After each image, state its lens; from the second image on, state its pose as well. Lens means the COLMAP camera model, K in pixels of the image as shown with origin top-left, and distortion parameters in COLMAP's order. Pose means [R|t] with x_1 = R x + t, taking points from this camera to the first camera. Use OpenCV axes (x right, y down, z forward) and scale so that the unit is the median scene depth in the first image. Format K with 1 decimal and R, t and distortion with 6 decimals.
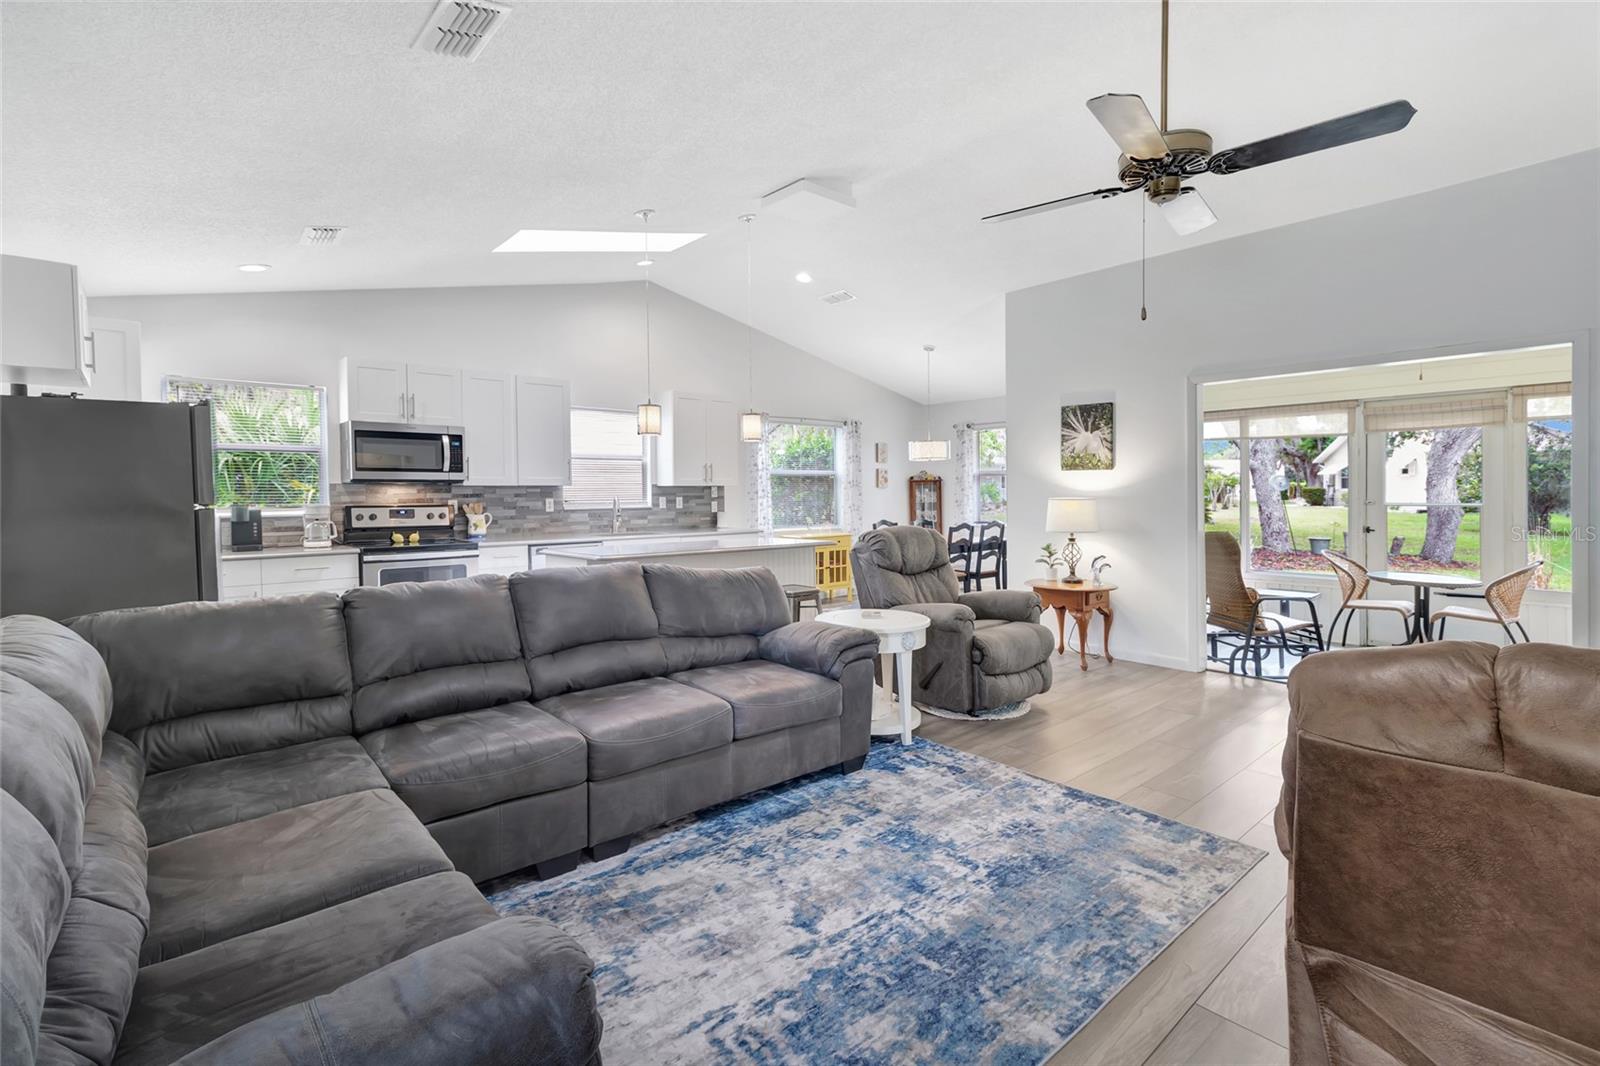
lens RADIAL K [[744.4, 0, 812.0], [0, 744.4, 494.6], [0, 0, 1]] dist [0.002384, 0.003667]
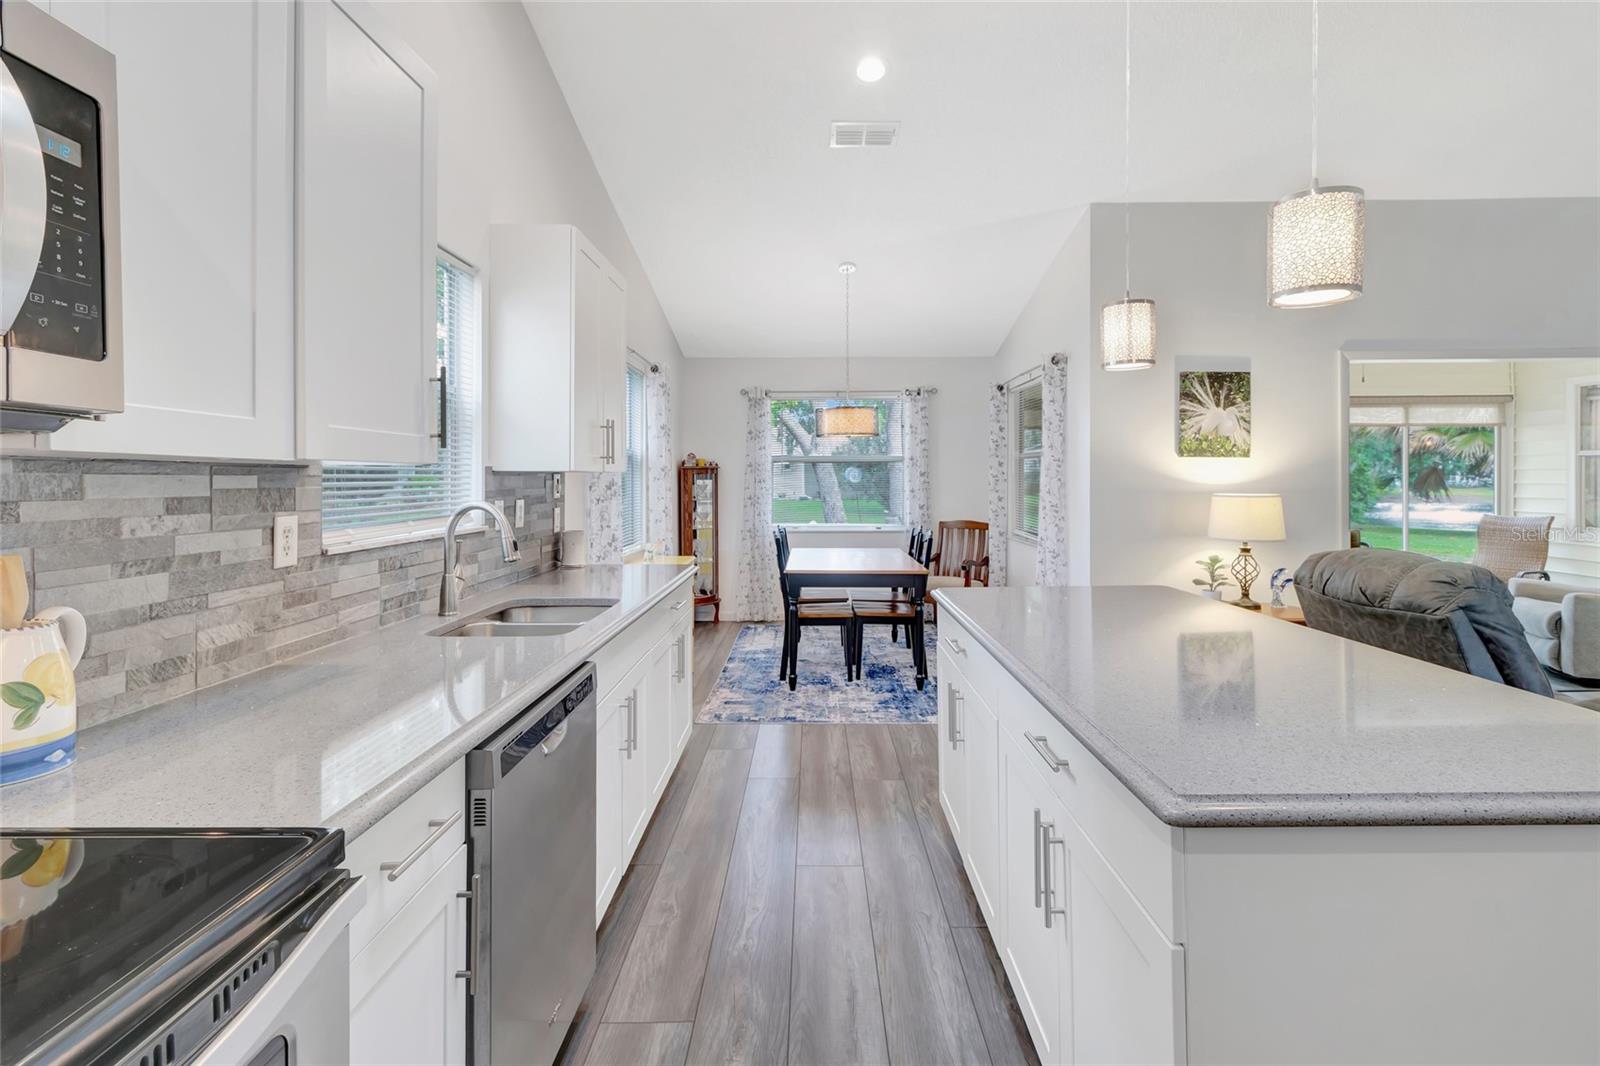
lens RADIAL K [[744.4, 0, 816.0], [0, 744.4, 473.3], [0, 0, 1]] dist [0.002384, 0.003667]
pose [[0.679236, 0.009698, 0.733856, -0.481733], [0.000367, 0.999908, -0.013554, -0.006346], [-0.733920, 0.009476, 0.679170, 0.799278]]
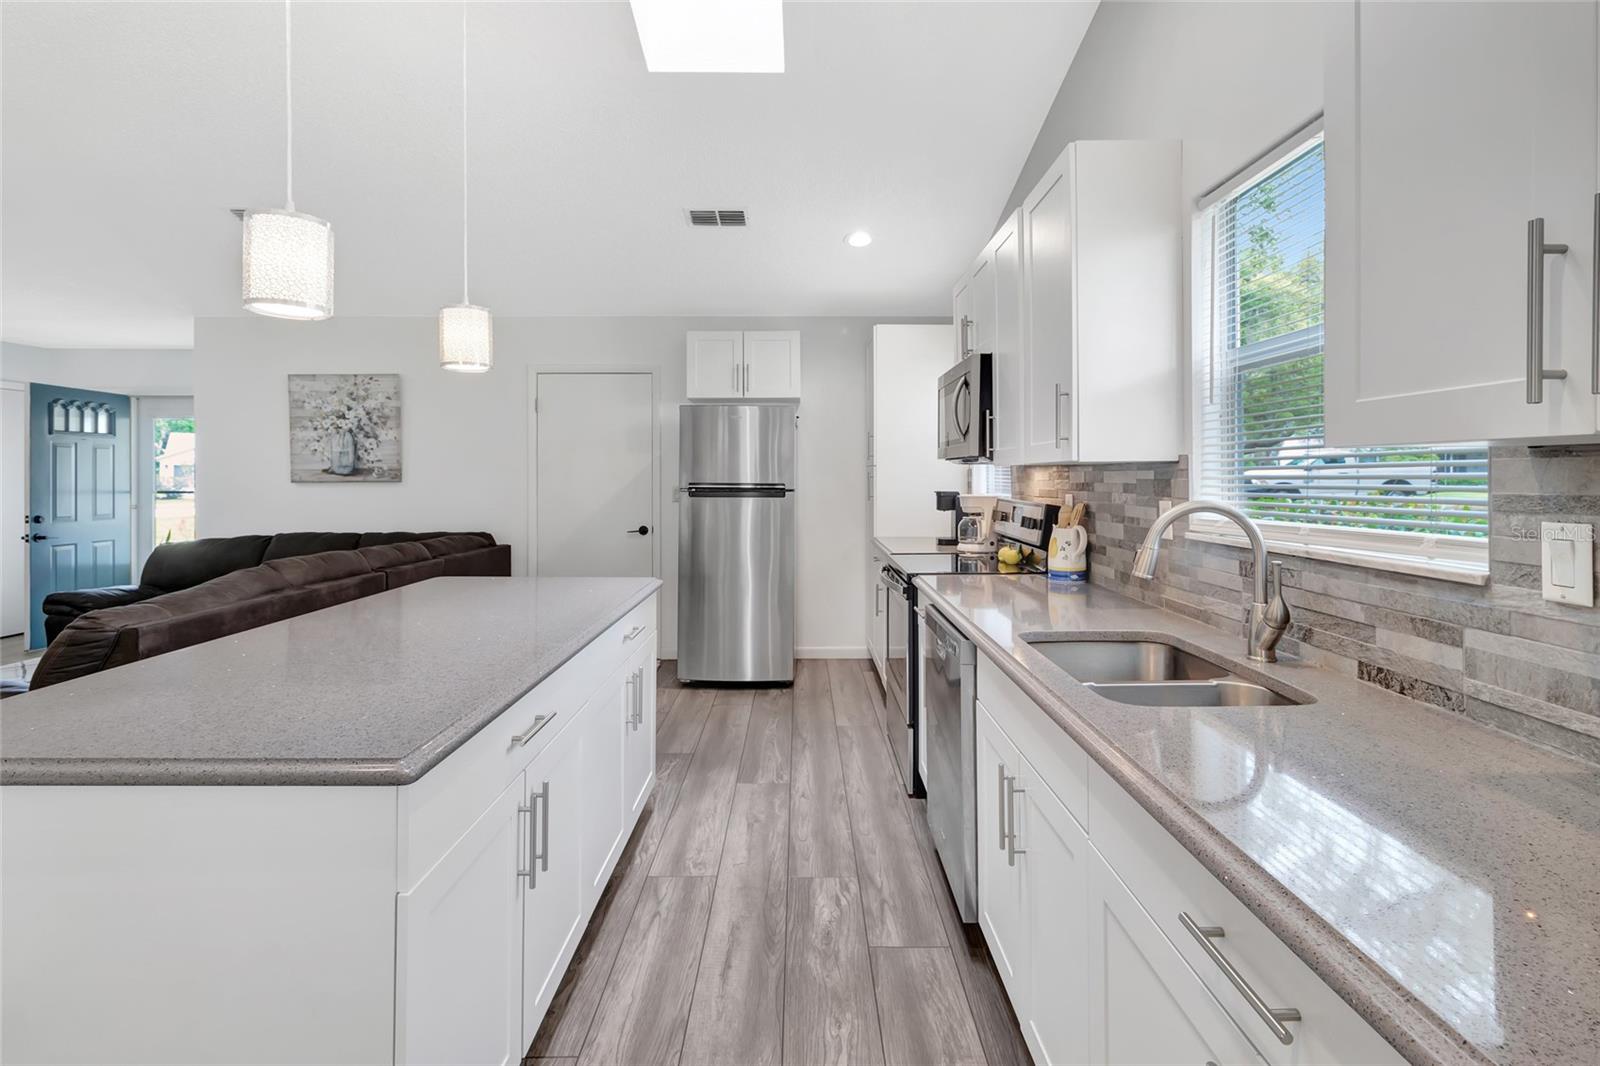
lens RADIAL K [[744.4, 0, 826.5], [0, 744.4, 476.9], [0, 0, 1]] dist [0.002384, 0.003667]
pose [[-0.652990, 0.010555, -0.757293, 0.001695], [0.008442, 0.999942, 0.006658, -0.009883], [0.757320, -0.002045, -0.653041, 1.274539]]
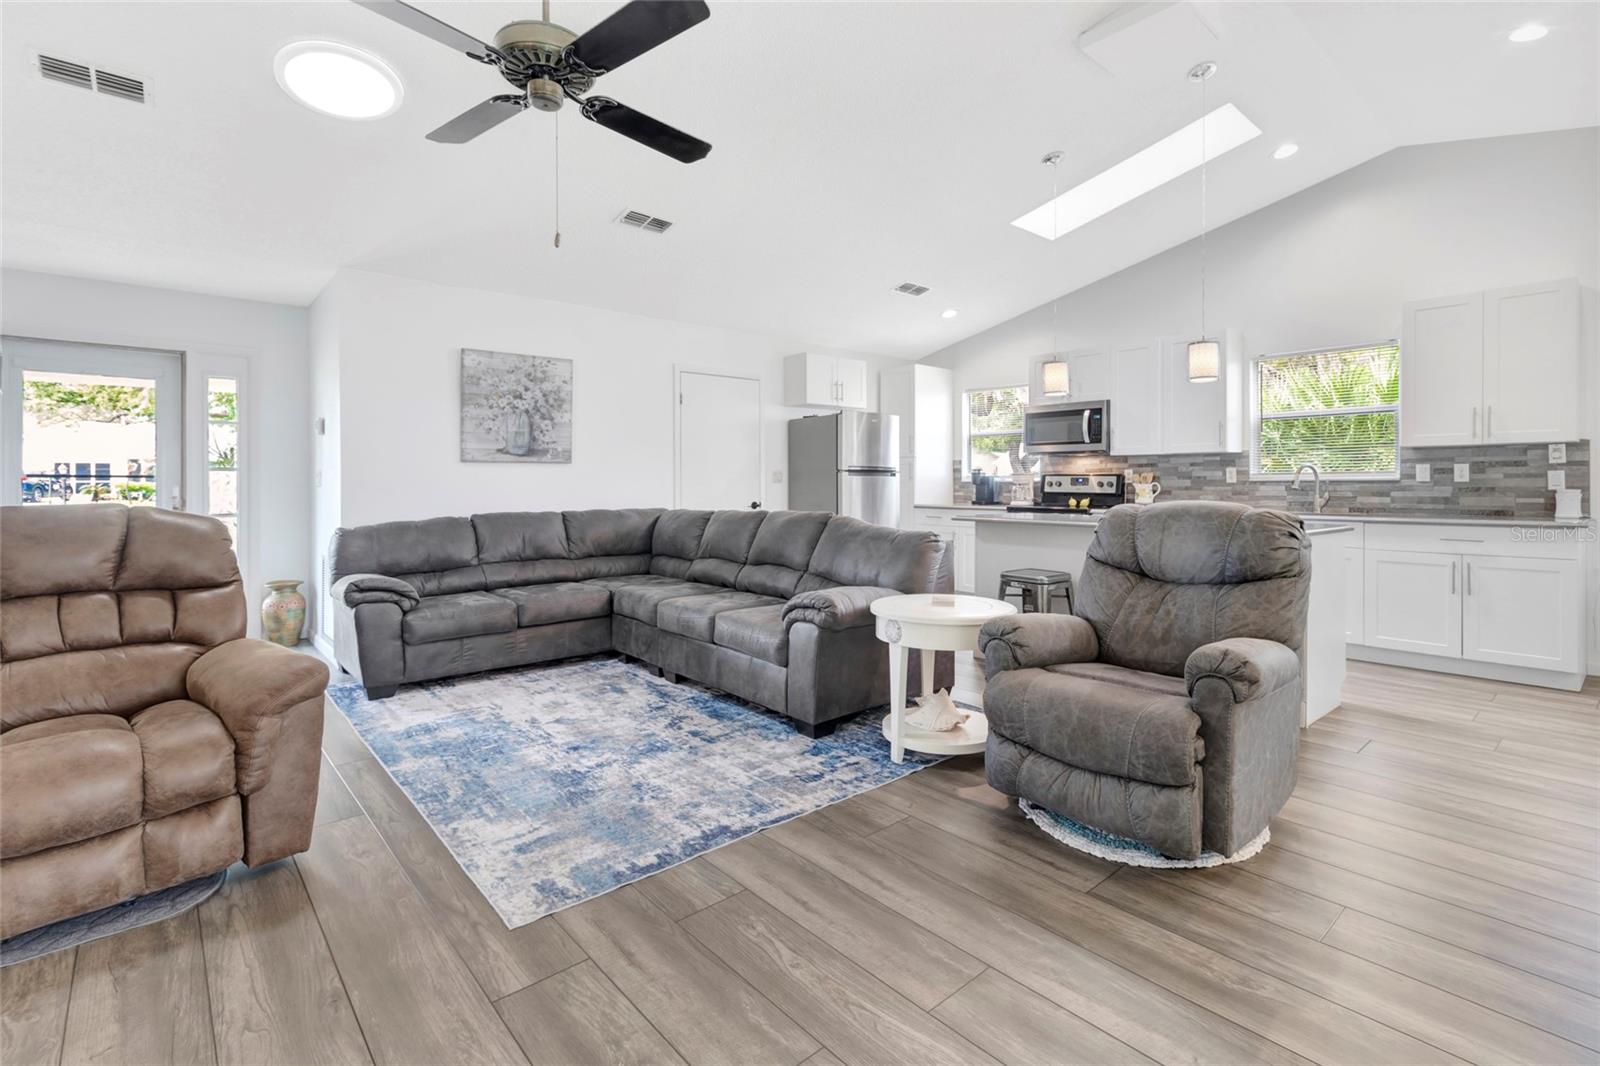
lens RADIAL K [[744.4, 0, 809.2], [0, 744.4, 488.3], [0, 0, 1]] dist [0.002384, 0.003667]
pose [[-0.010096, 0.016782, -0.999808, 0.608407], [0.003186, 0.999855, 0.016751, 0.015423], [0.999944, -0.003017, -0.010148, 0.593515]]
